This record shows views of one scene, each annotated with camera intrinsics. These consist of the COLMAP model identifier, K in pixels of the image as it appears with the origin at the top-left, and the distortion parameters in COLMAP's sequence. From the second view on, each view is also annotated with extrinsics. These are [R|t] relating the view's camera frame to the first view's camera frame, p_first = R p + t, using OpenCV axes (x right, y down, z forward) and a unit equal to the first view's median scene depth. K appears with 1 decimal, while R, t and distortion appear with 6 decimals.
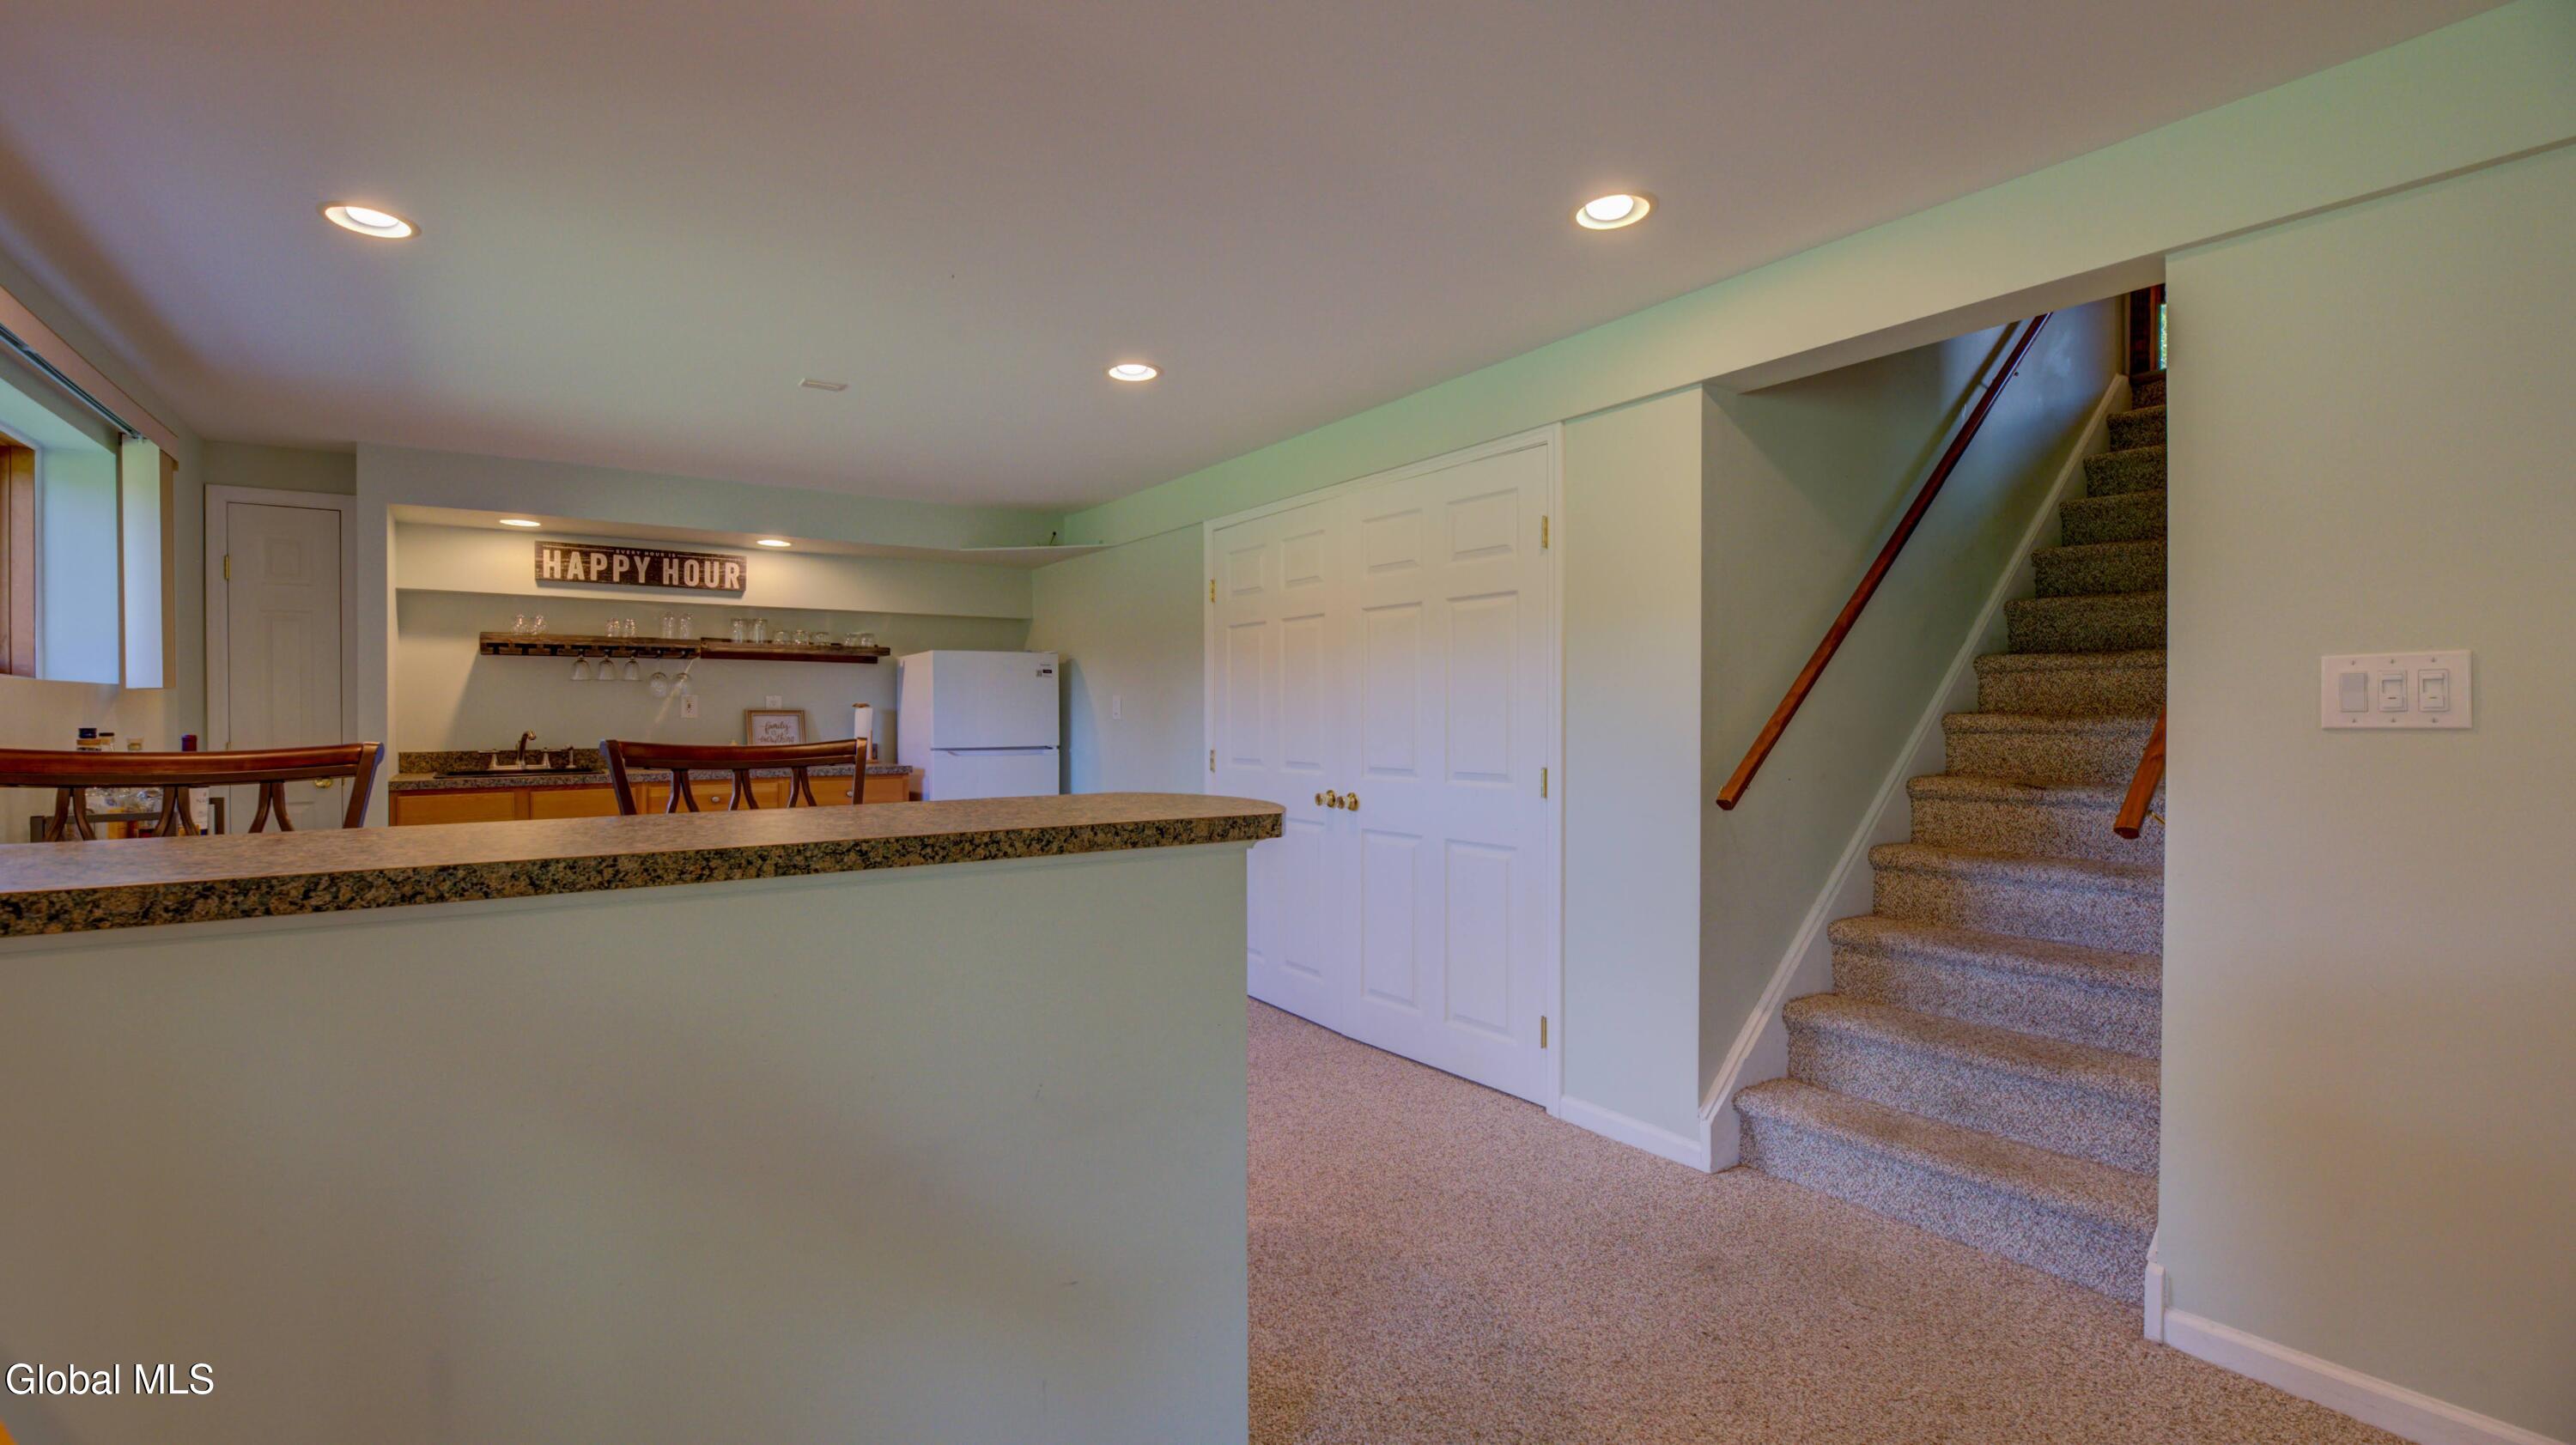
lens RADIAL K [[1050.8, 0, 1245.4], [0, 1050.8, 720.3], [0, 0, 1]] dist [-0.008372, -0.000823]
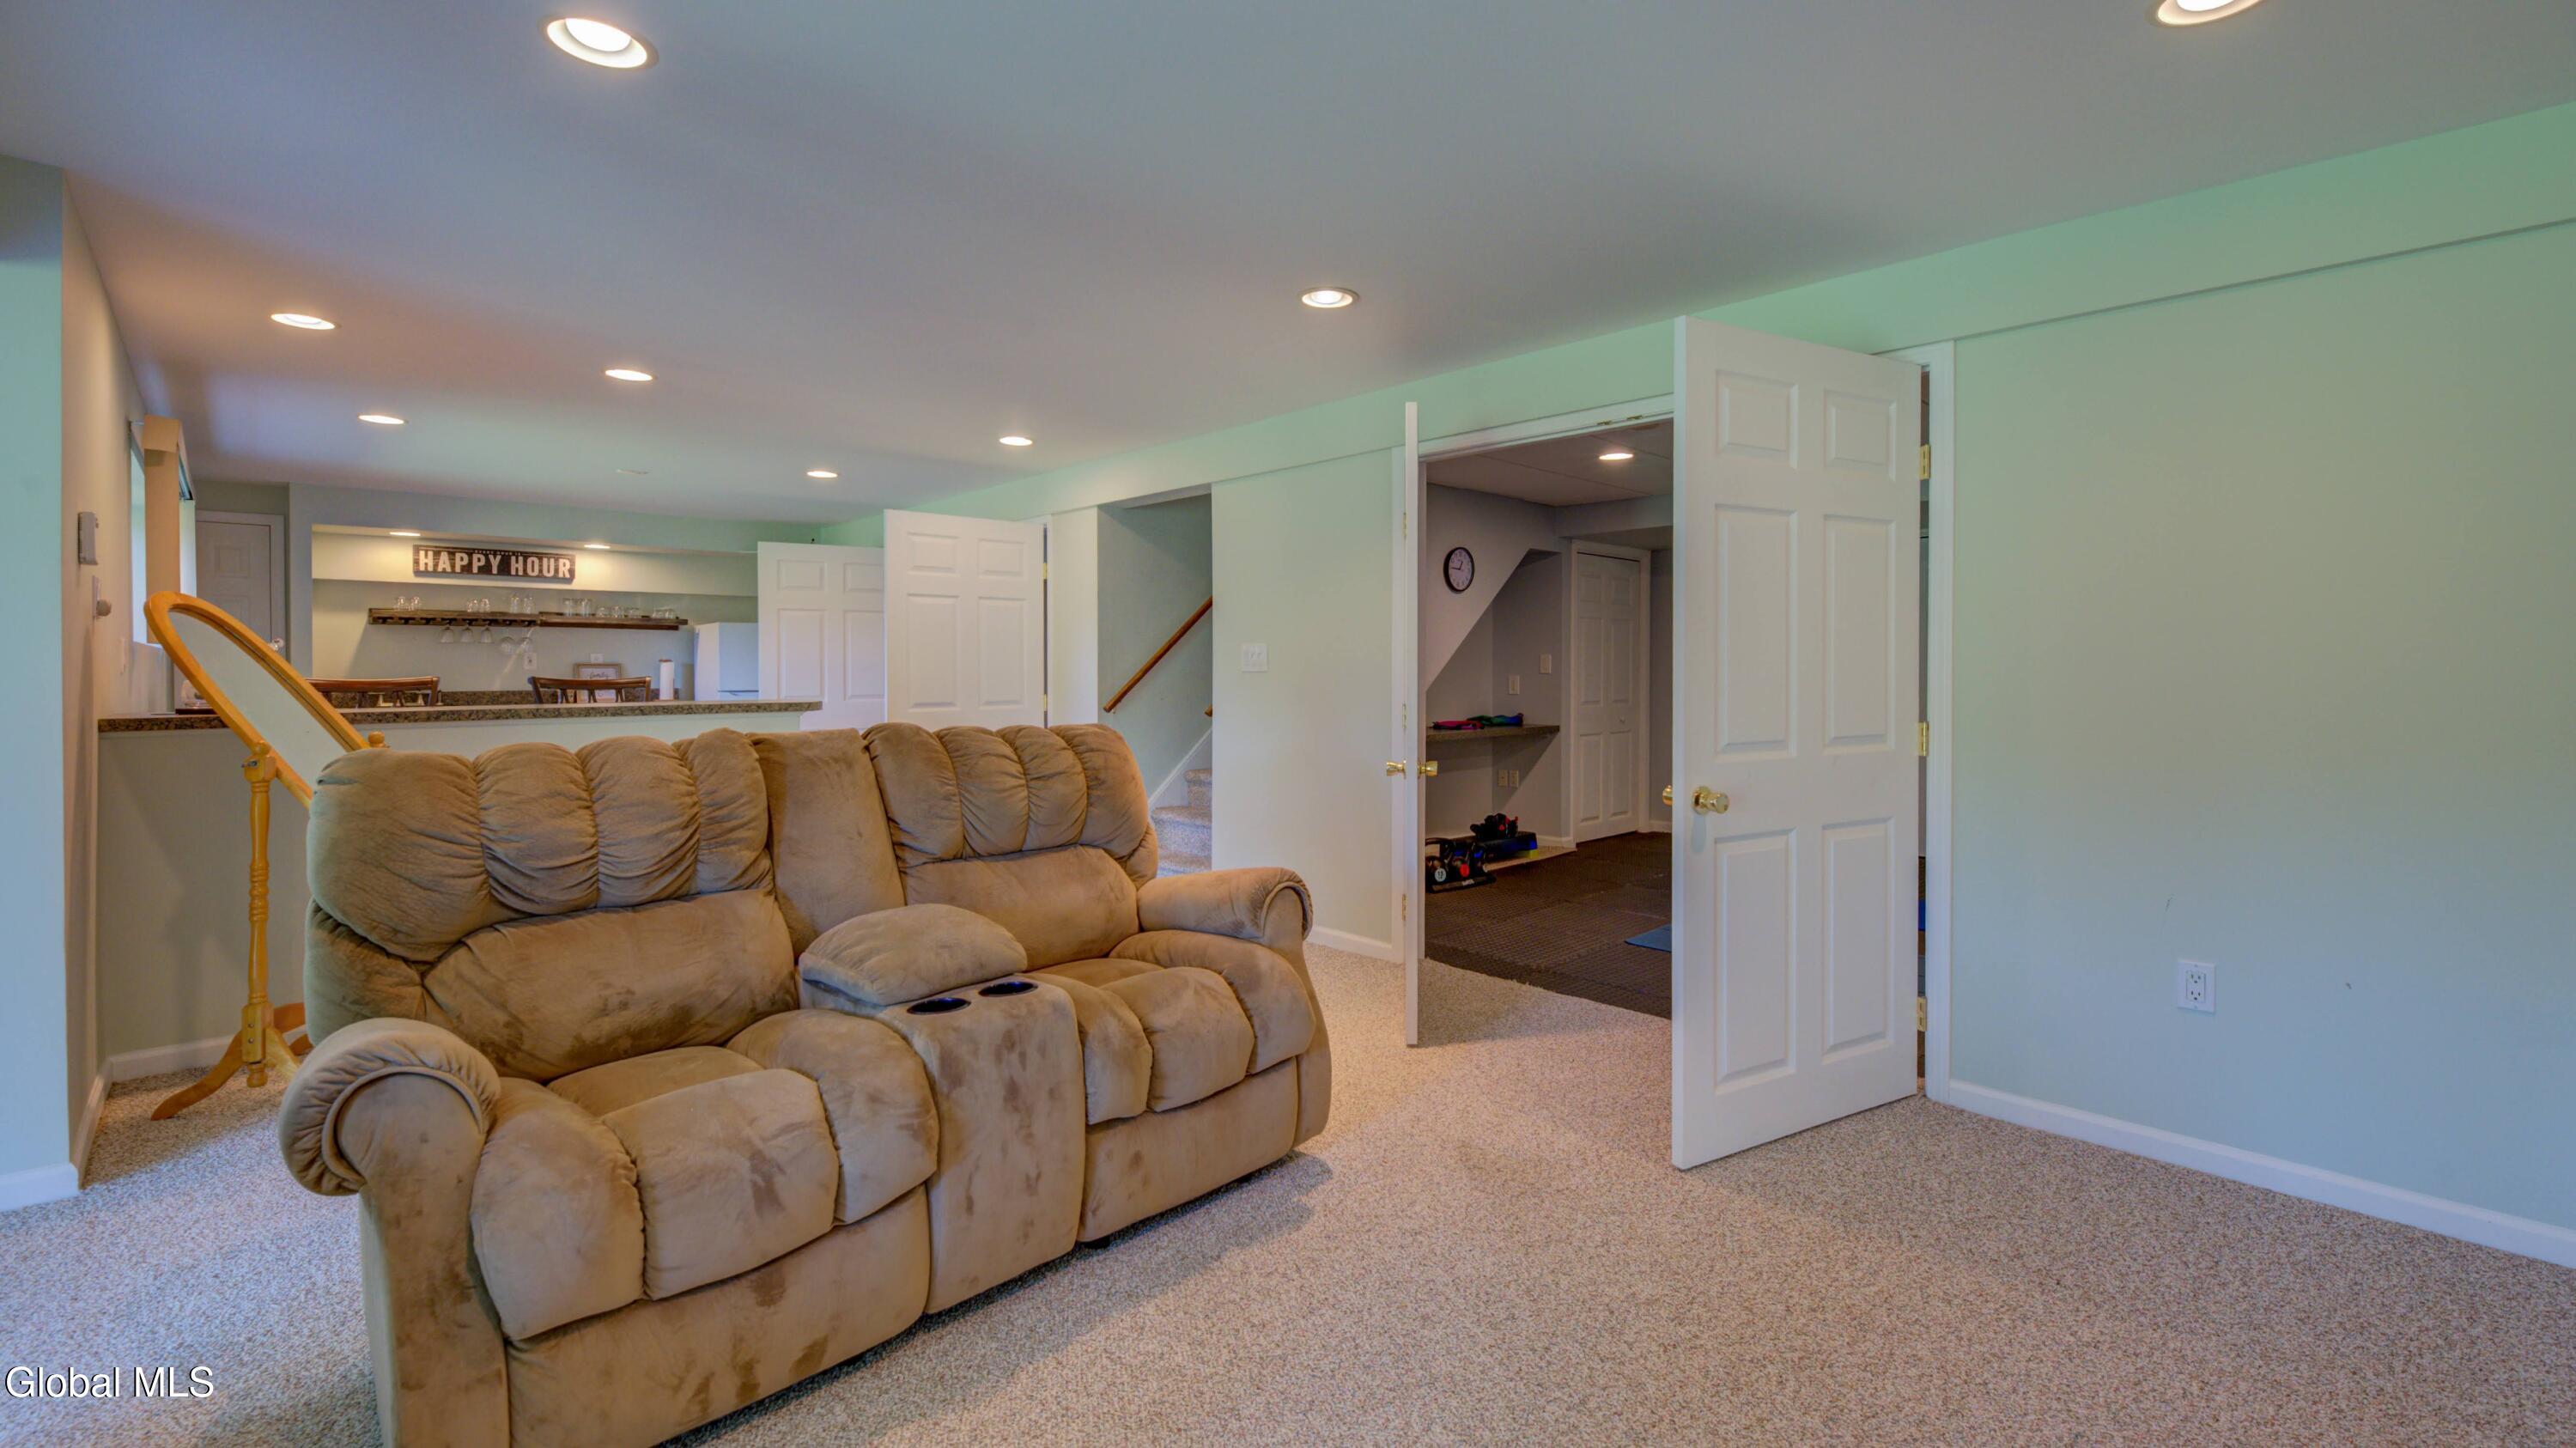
lens RADIAL K [[1051.0, 0, 1307.8], [0, 1051.0, 677.6], [0, 0, 1]] dist [-0.008372, -0.000823]
pose [[0.983567, -0.000499, 0.180540, 0.249693], [0.000090, 0.999997, 0.002273, 0.006187], [-0.180541, -0.002219, 0.983565, -0.588110]]
